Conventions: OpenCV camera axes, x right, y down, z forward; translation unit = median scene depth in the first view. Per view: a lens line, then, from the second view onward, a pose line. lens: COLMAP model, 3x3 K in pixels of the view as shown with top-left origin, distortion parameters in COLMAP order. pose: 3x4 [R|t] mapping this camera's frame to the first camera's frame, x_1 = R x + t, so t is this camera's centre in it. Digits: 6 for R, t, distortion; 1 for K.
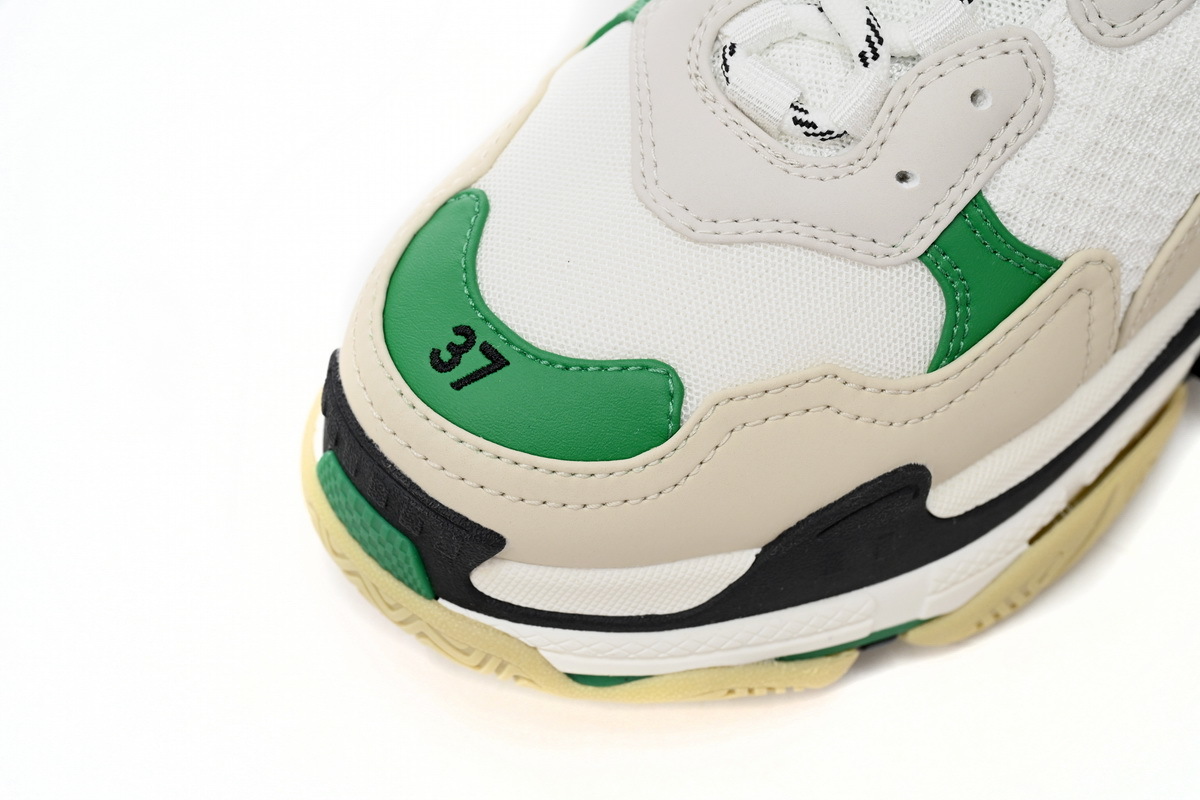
lens RADIAL K [[2385.8, 0, 600.3], [0, 2385.8, 400.5], [0, 0, 1]] dist [-0.016424, 0.000000]
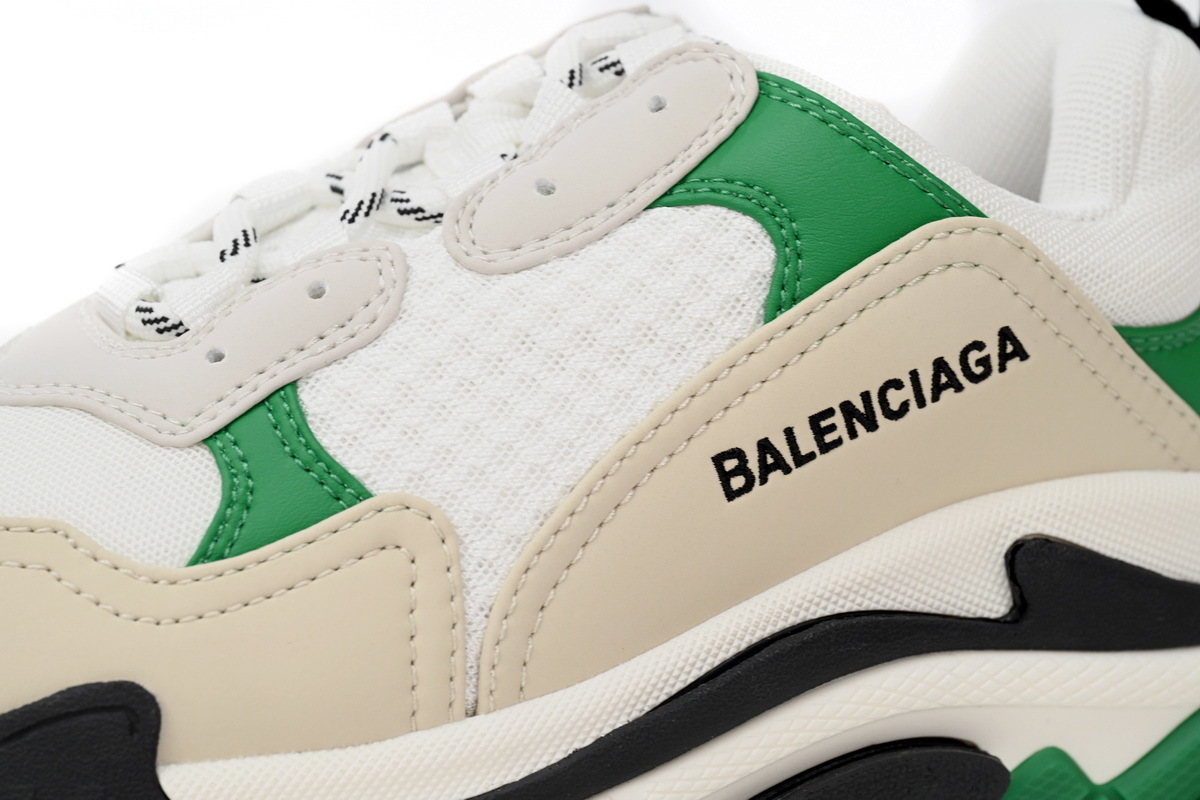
lens RADIAL K [[3022.7, 0, 601.2], [0, 3022.7, 399.6], [0, 0, 1]] dist [-0.087887, 0.000000]
pose [[0.936060, 0.102967, -0.336437, 0.637572], [-0.307276, 0.705029, -0.639152, 0.587091], [0.171386, 0.701664, 0.691589, 0.261602]]
